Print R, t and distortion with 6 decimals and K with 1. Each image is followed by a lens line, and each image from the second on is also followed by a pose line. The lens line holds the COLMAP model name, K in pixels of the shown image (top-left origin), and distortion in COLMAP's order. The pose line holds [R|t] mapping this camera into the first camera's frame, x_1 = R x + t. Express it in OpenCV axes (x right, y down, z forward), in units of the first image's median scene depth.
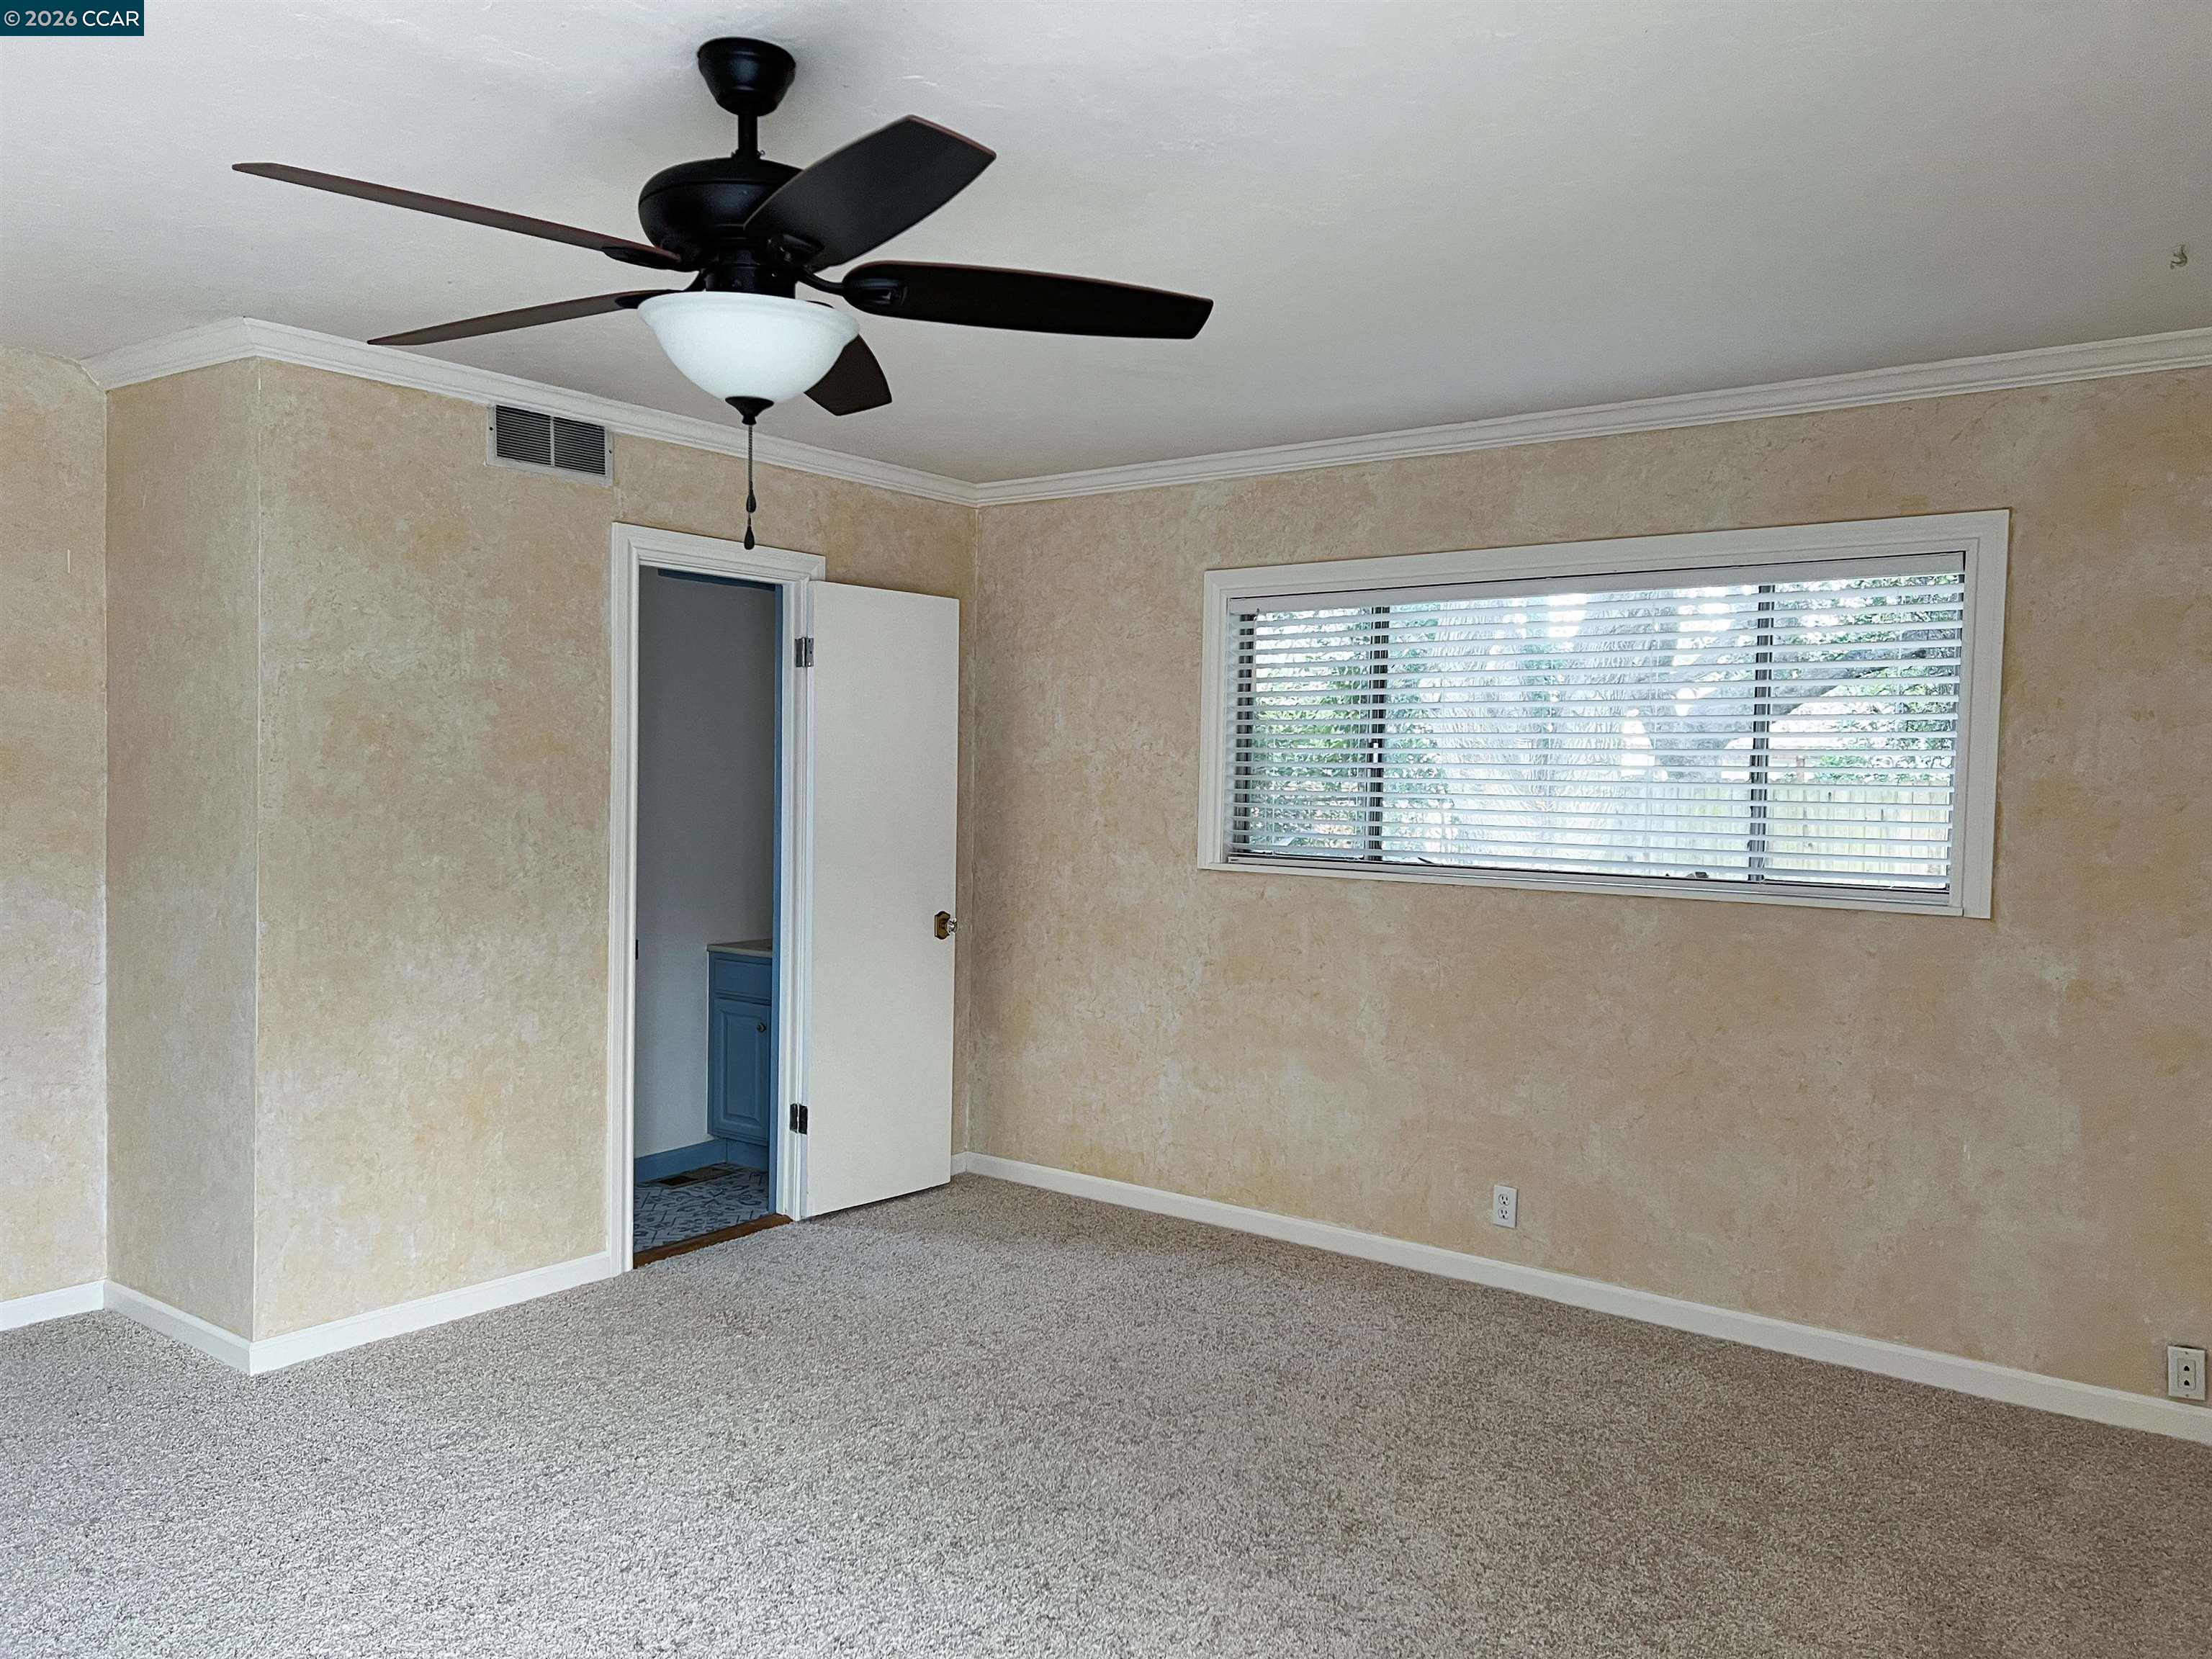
lens RADIAL K [[1661.5, 0, 1112.7], [0, 1661.5, 828.2], [0, 0, 1]] dist [0.014741, -0.016423]
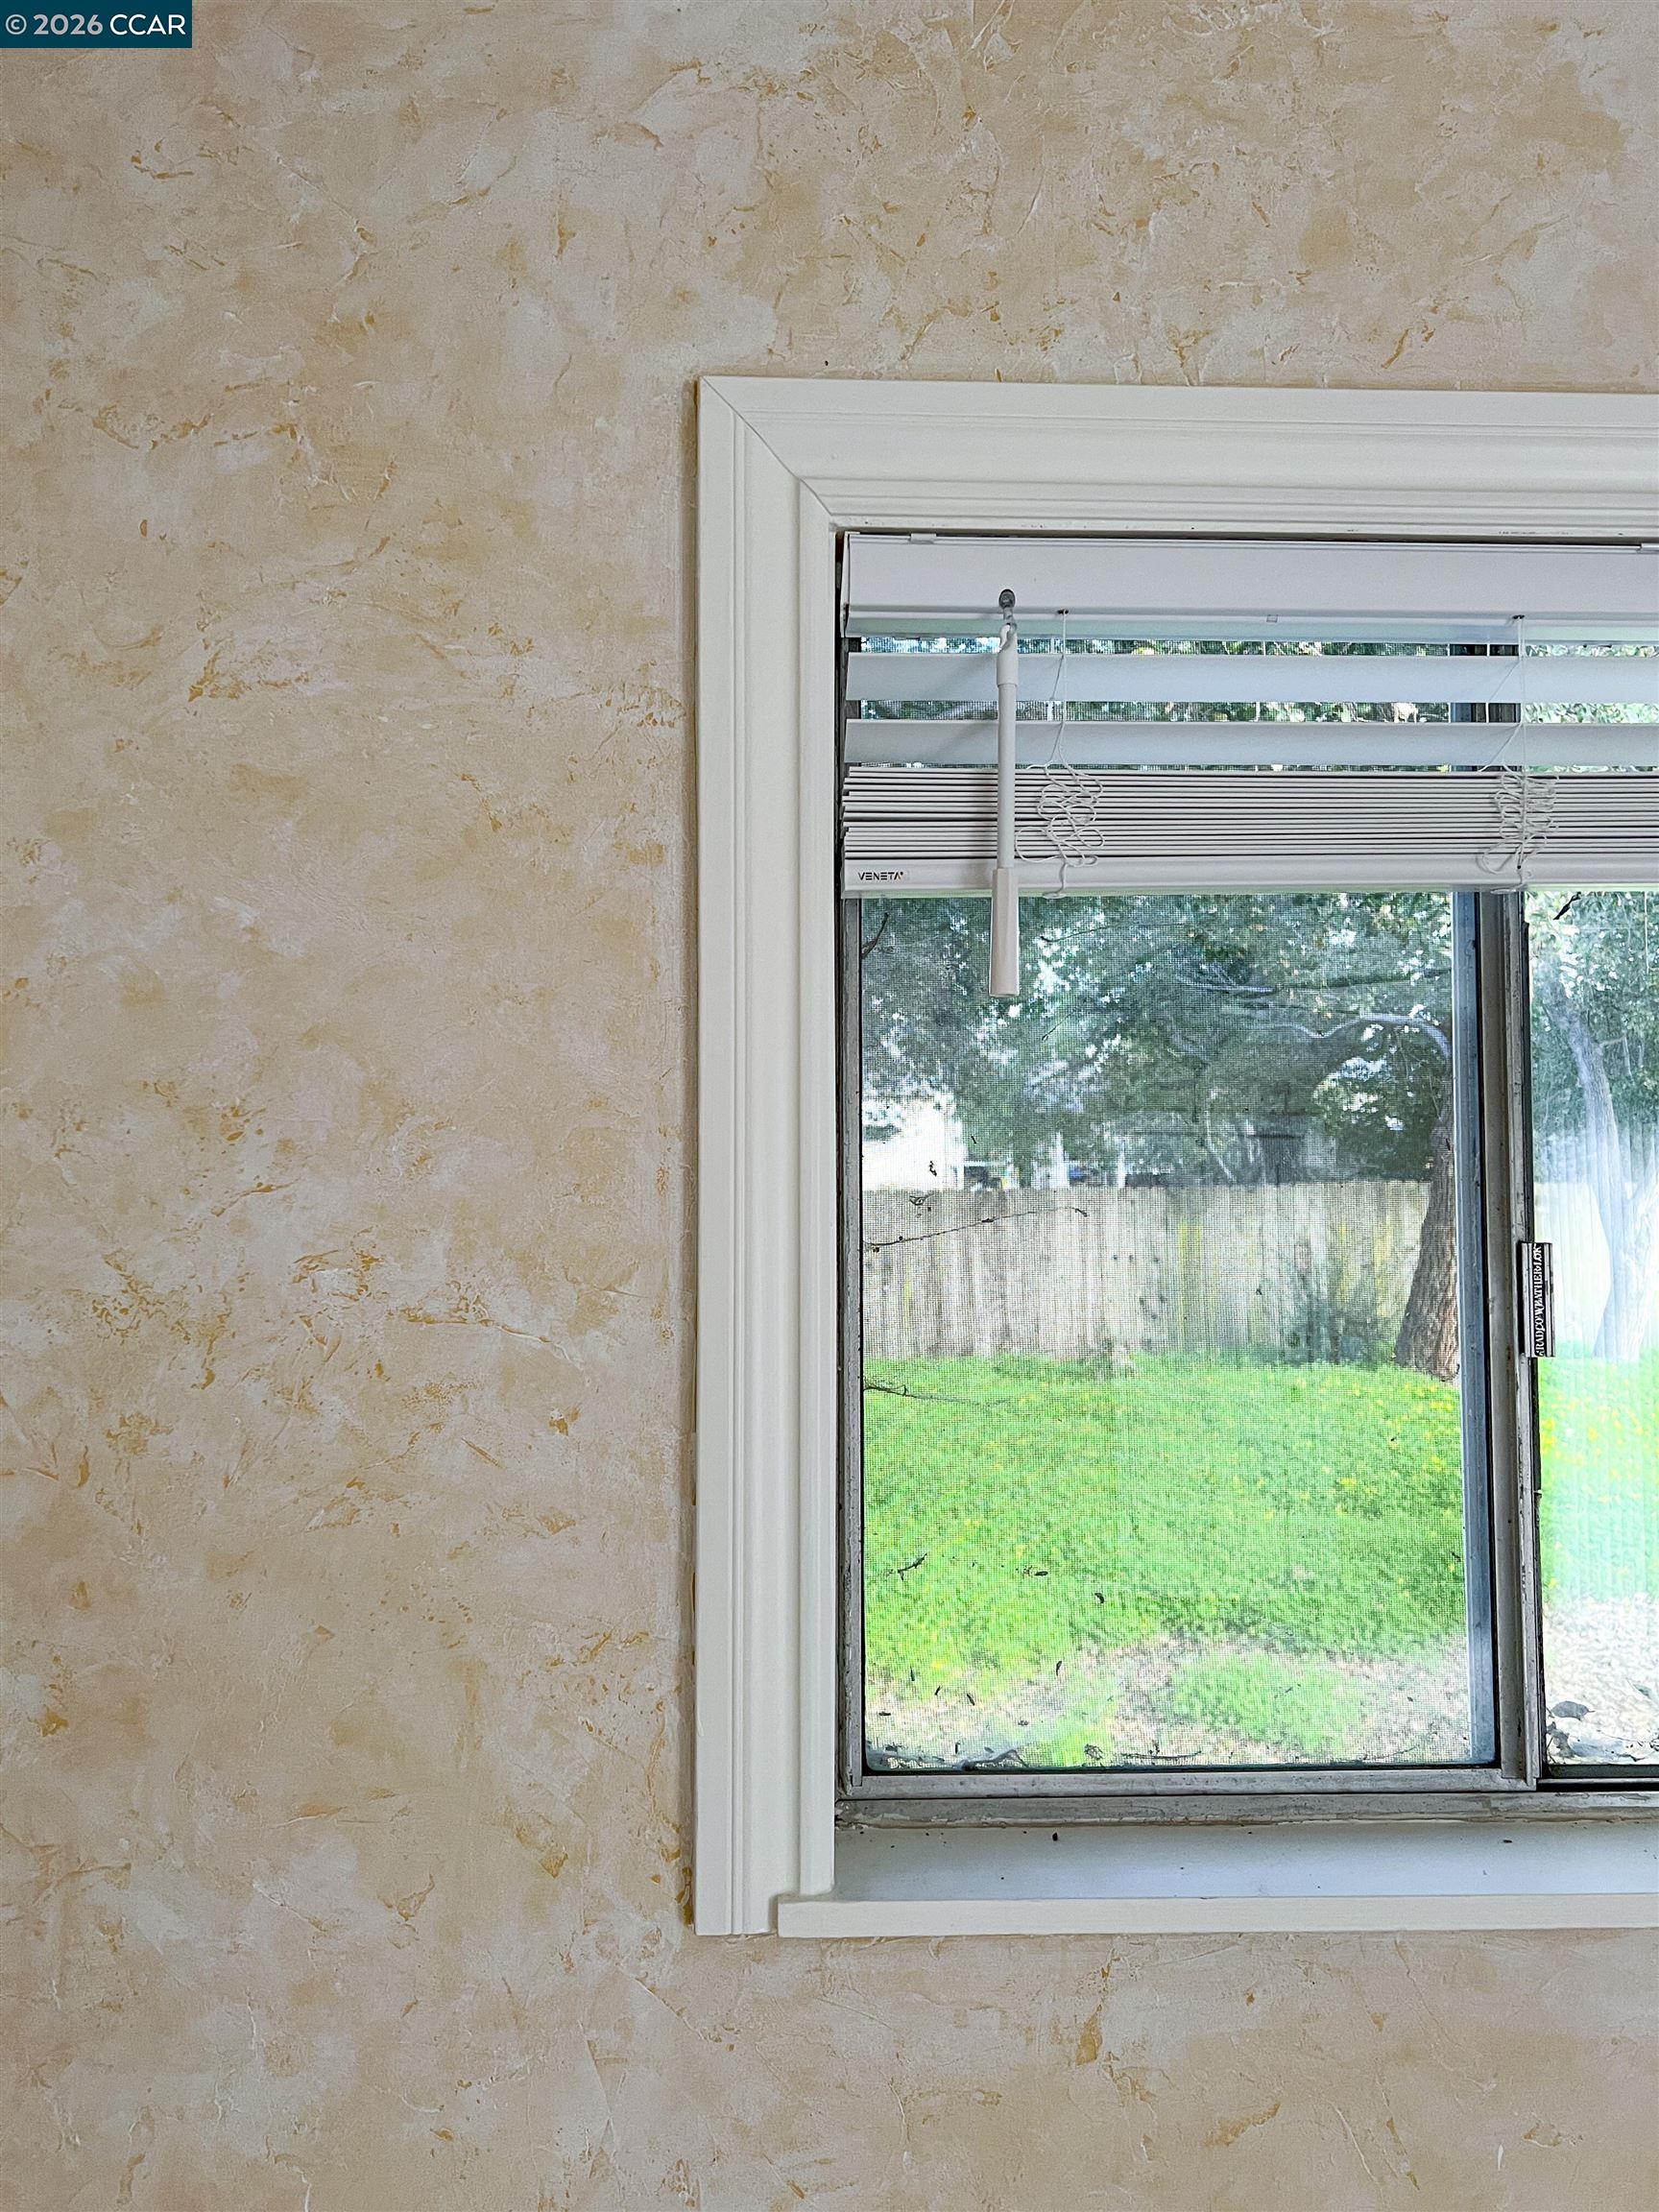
lens RADIAL K [[1661.5, 0, 828.8], [0, 1661.5, 1106.8], [0, 0, 1]] dist [0.014741, -0.016423]
pose [[0.771691, 0.011654, 0.635891, -0.056045], [0.031223, 0.997932, -0.056181, -0.056392], [-0.635230, 0.063209, 0.769732, 0.833501]]
